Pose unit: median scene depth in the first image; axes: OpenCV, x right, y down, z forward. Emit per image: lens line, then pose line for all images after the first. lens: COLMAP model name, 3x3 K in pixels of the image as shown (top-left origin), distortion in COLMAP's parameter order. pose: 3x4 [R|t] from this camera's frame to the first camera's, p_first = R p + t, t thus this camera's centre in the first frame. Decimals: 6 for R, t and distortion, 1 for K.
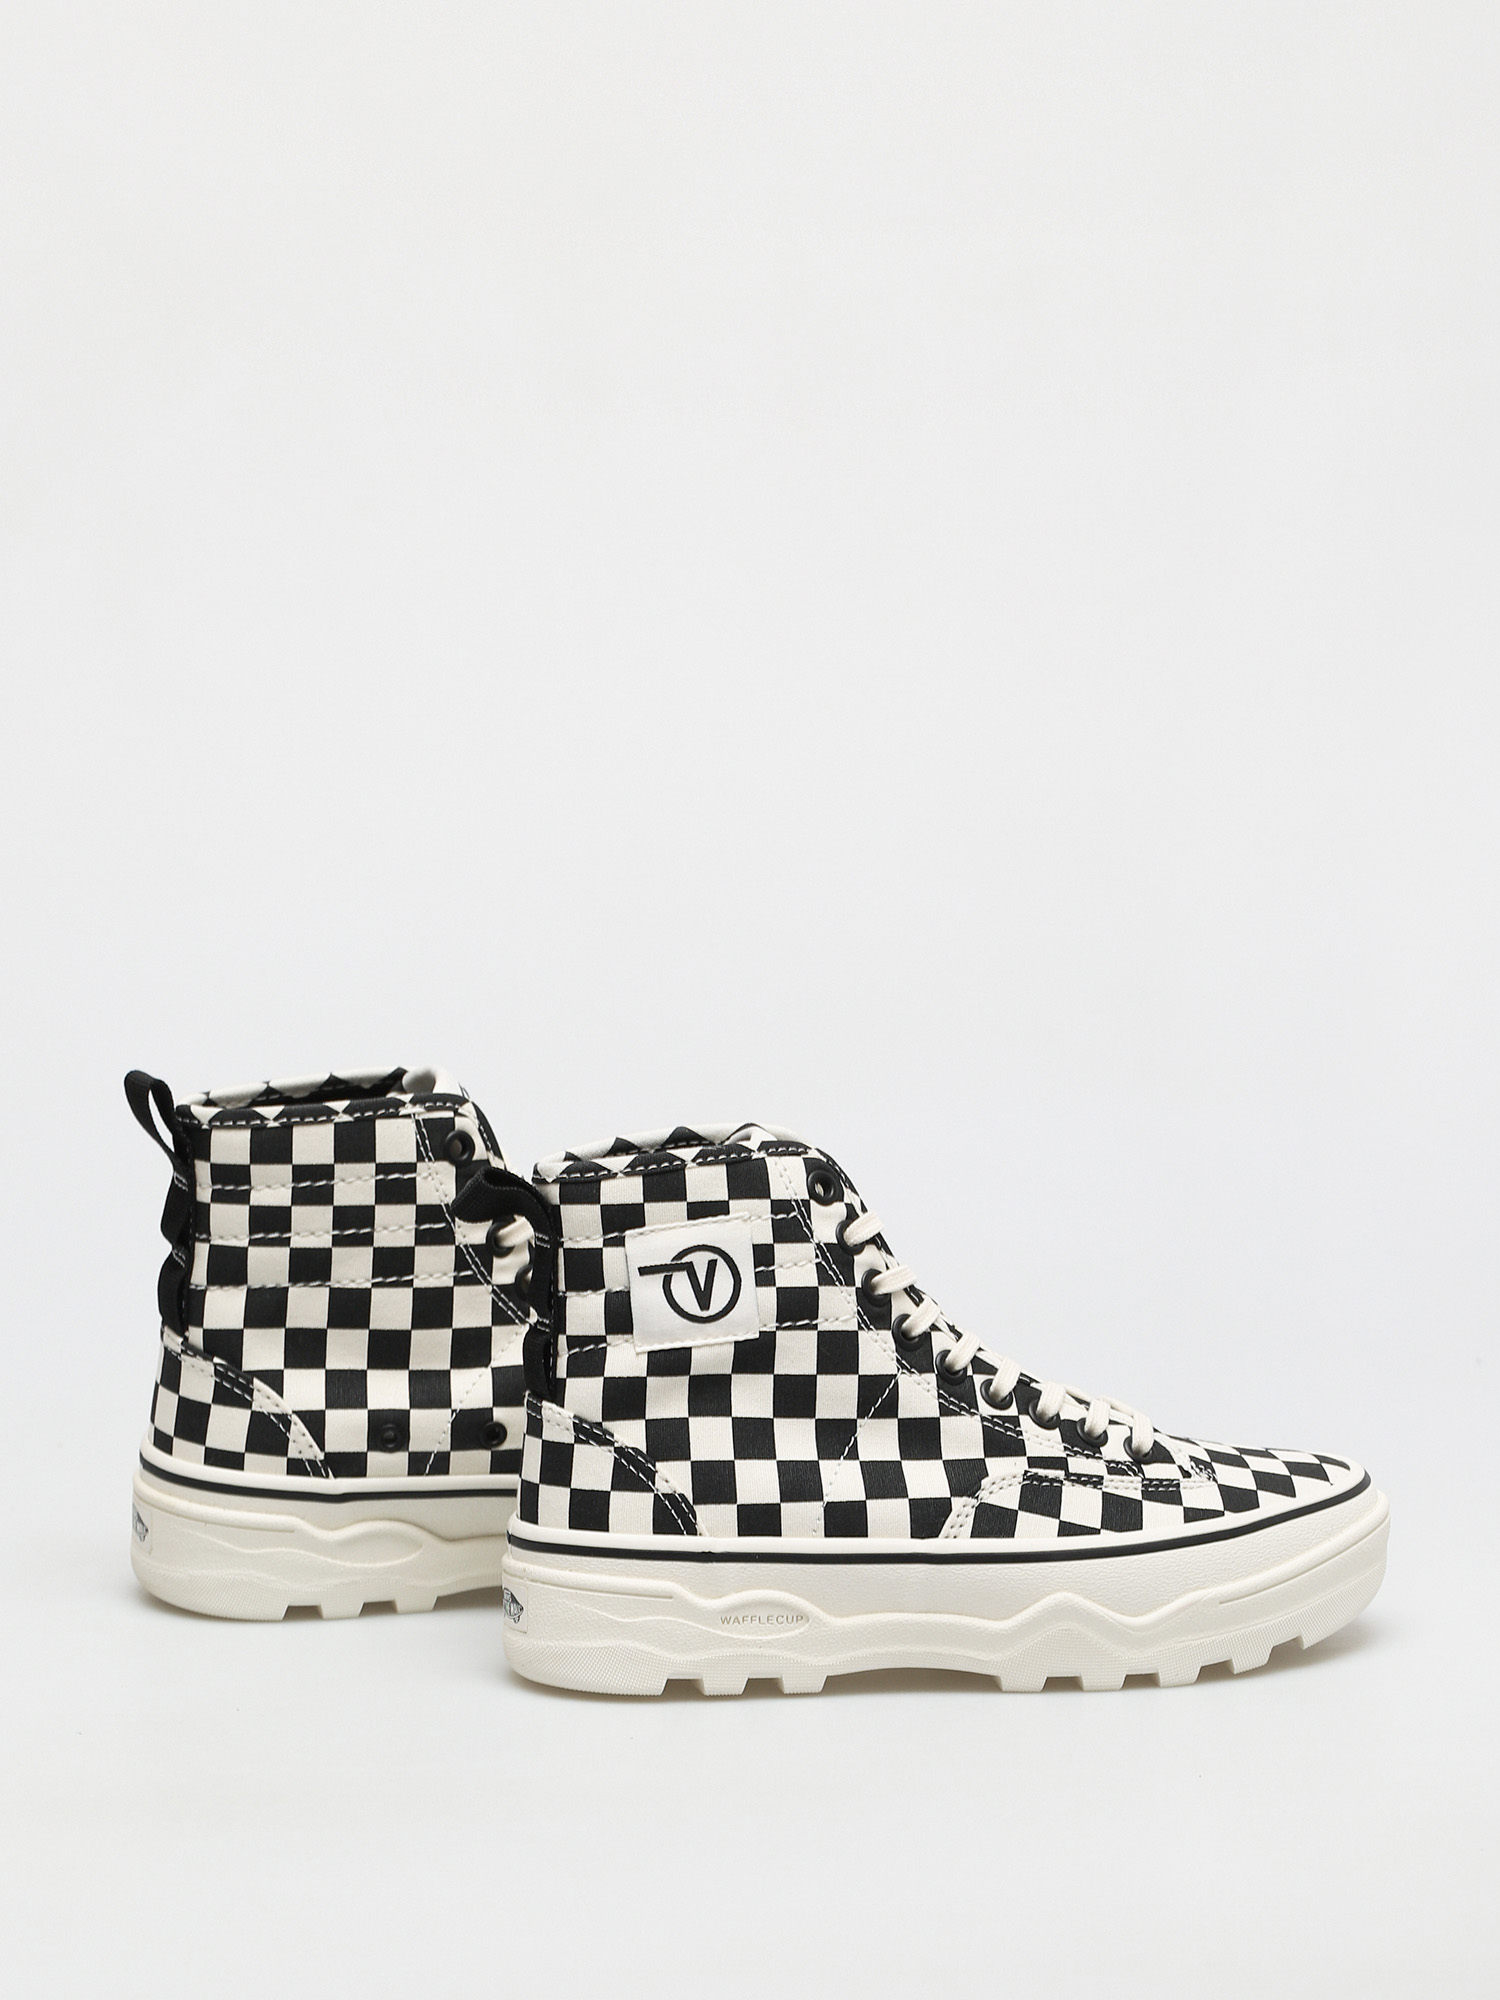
lens RADIAL K [[8071.1, 0, 742.2], [0, 8071.1, 986.0], [0, 0, 1]] dist [0.216224, 0.000000]
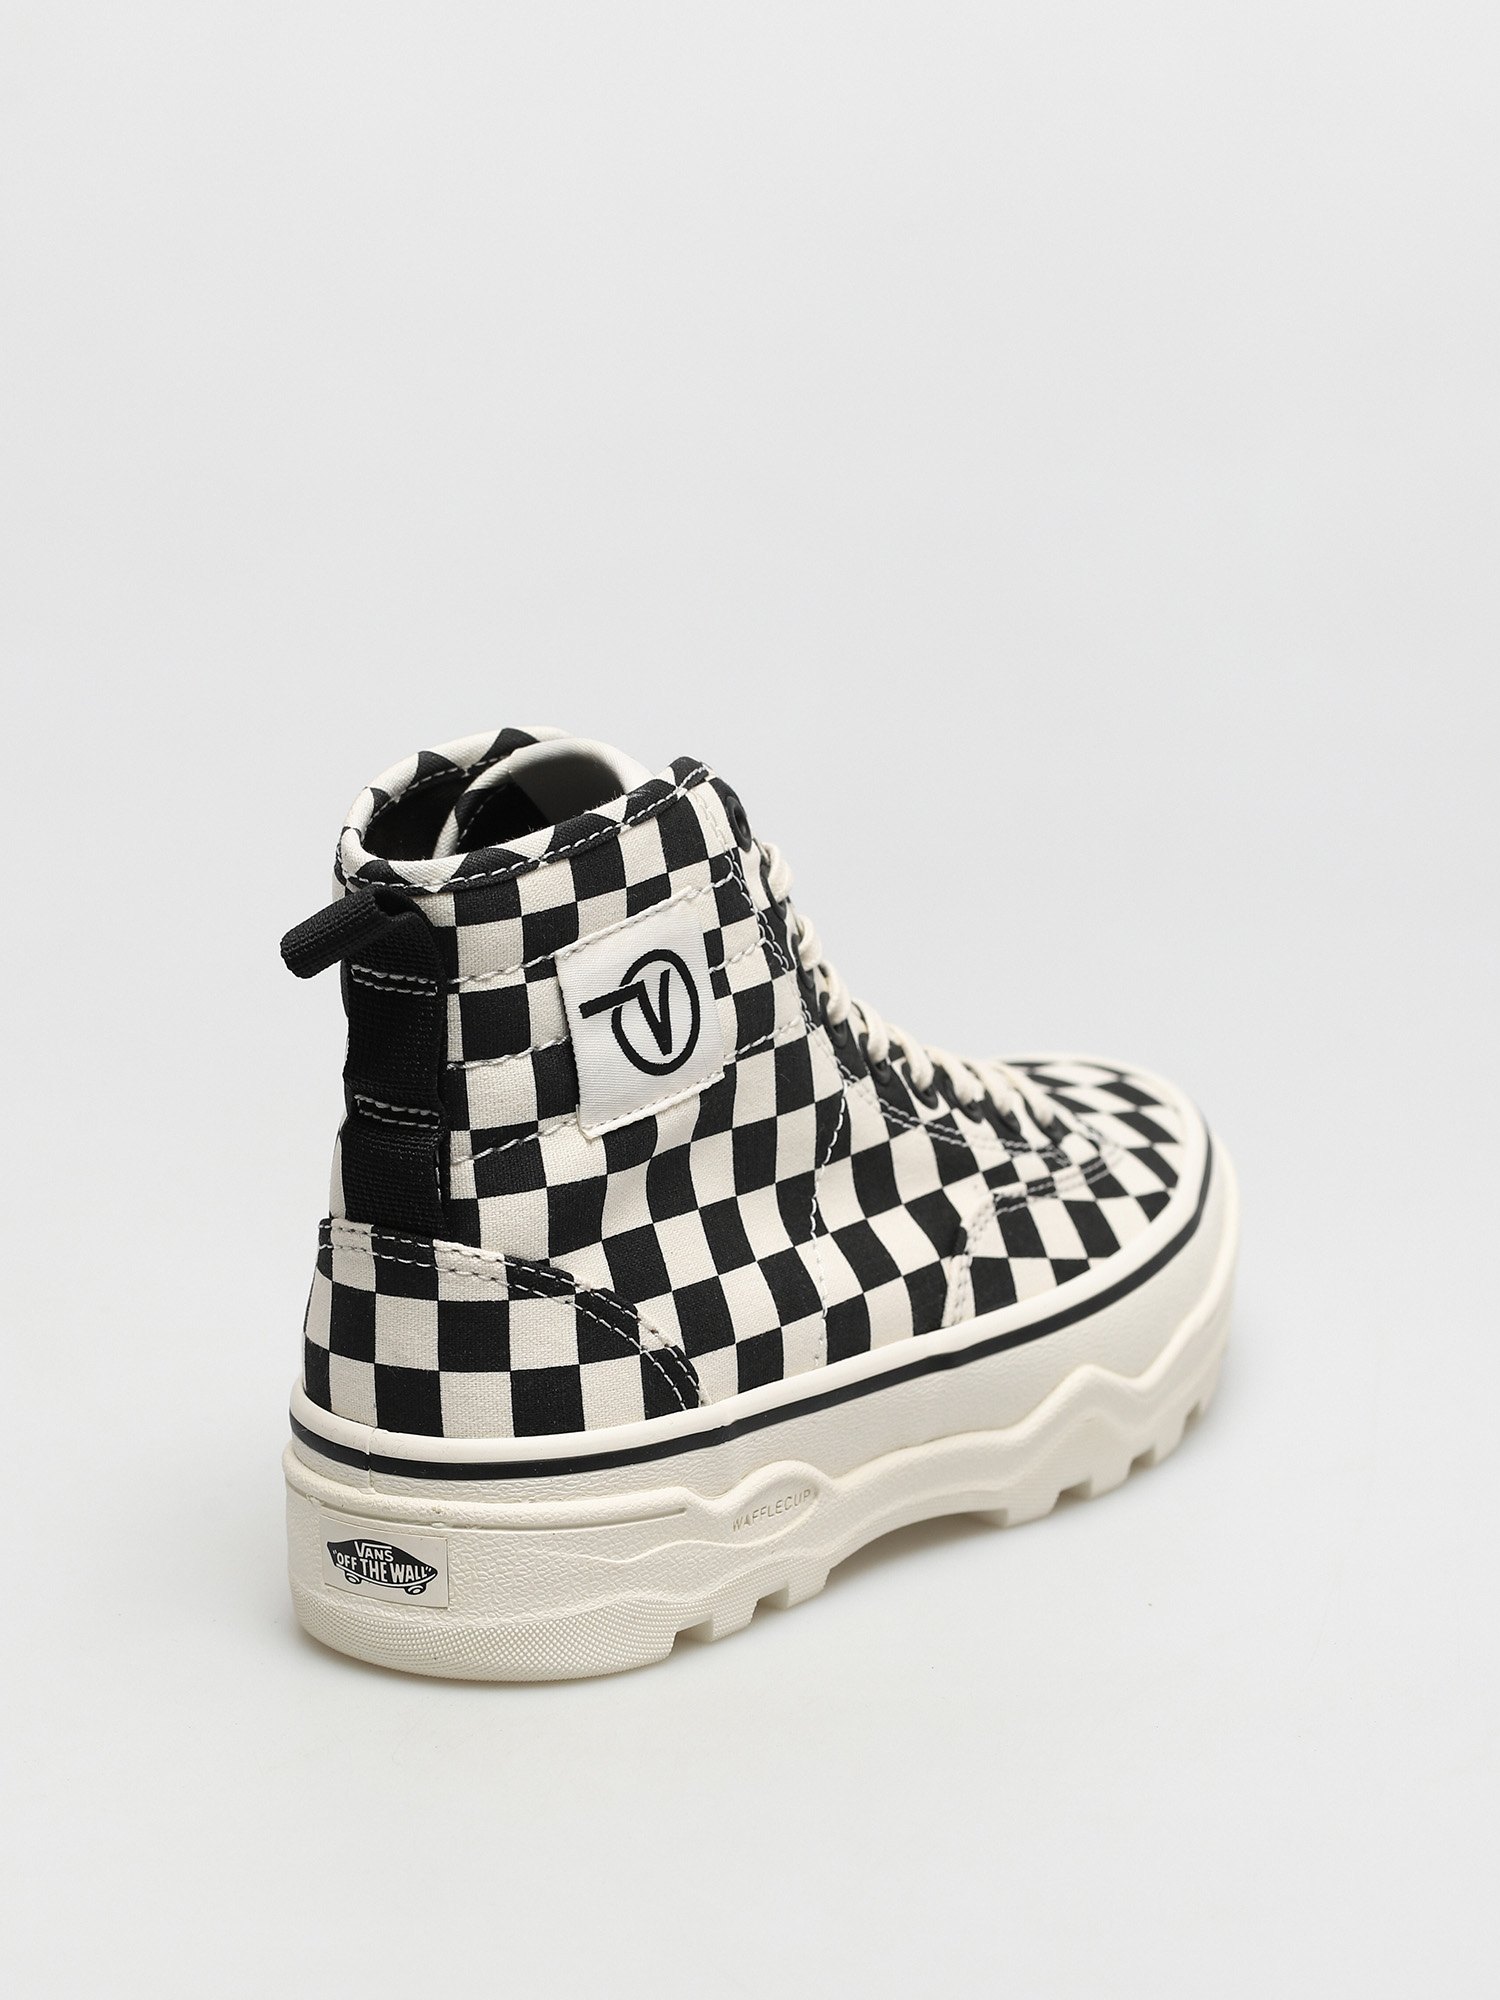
lens RADIAL K [[8071.1, 0, 751.4], [0, 8071.1, 978.2], [0, 0, 1]] dist [0.216224, 0.000000]
pose [[0.752321, -0.176324, 0.634762, -0.394814], [0.057598, 0.977432, 0.203245, -0.092181], [-0.656274, -0.116345, 0.745499, 0.526934]]
